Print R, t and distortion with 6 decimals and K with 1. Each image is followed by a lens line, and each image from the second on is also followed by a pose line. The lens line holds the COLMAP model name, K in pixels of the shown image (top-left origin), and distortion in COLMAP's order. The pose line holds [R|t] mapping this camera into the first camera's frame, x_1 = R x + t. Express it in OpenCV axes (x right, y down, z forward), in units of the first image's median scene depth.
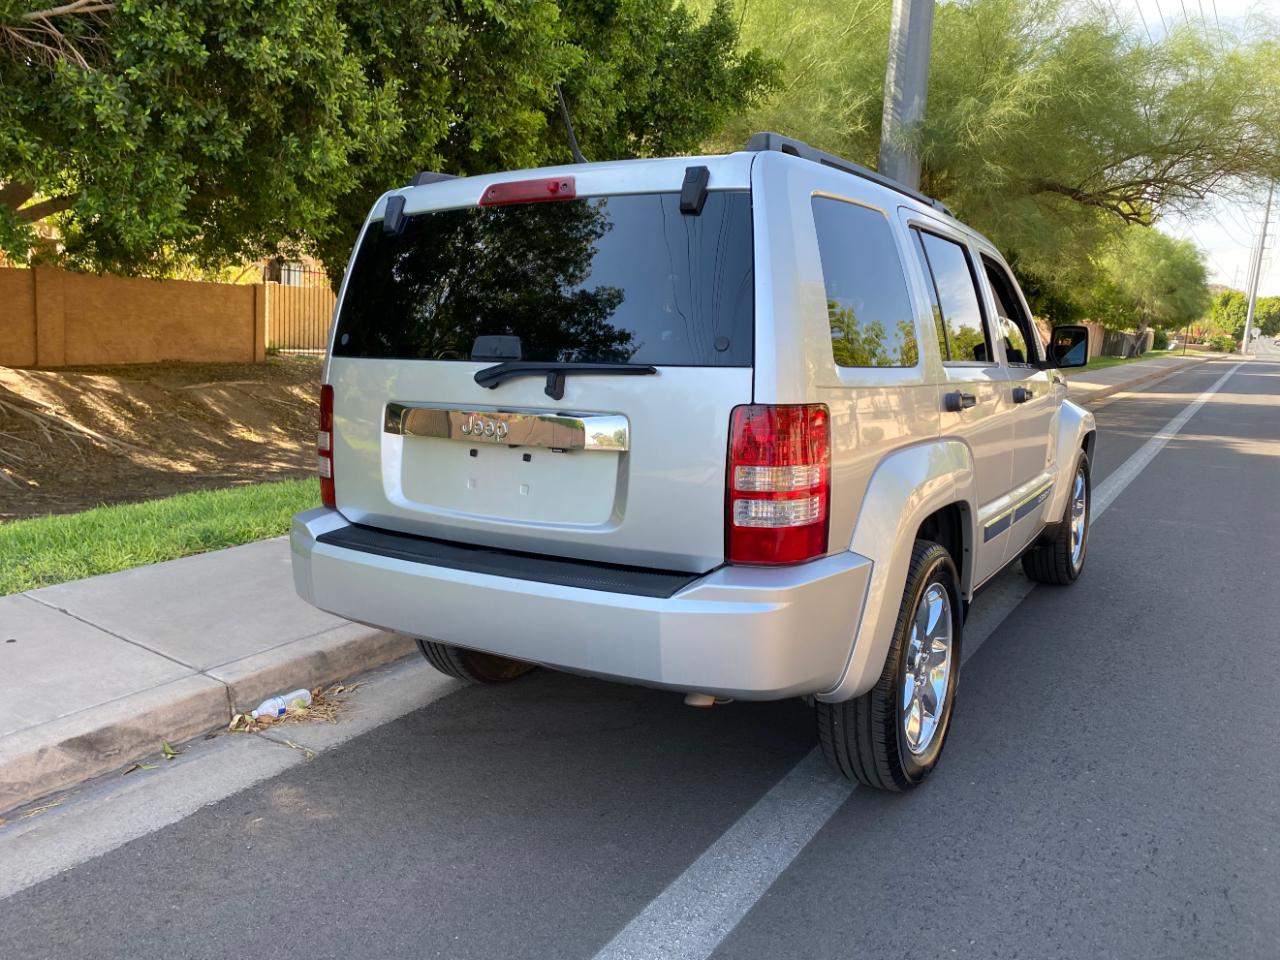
lens RADIAL K [[970.5, 0, 647.2], [0, 970.5, 476.3], [0, 0, 1]] dist [0.023960, -0.012574]
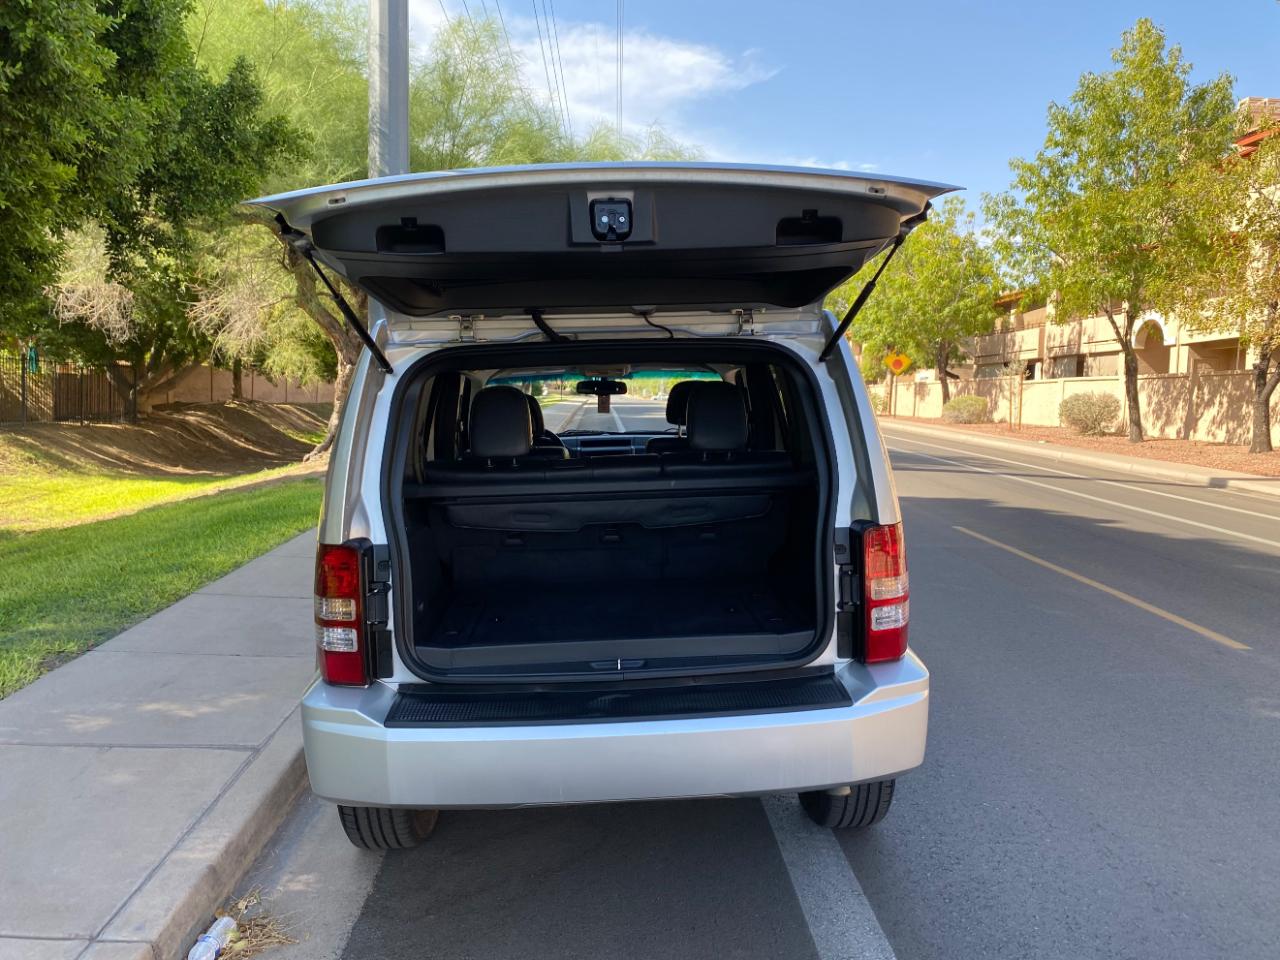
lens RADIAL K [[970.5, 0, 643.8], [0, 970.5, 484.0], [0, 0, 1]] dist [0.023960, -0.012574]
pose [[0.814289, -0.084708, 0.574246, -0.381029], [0.108723, 0.994043, -0.007538, -0.072846], [-0.570187, 0.068572, 0.818648, 0.083793]]
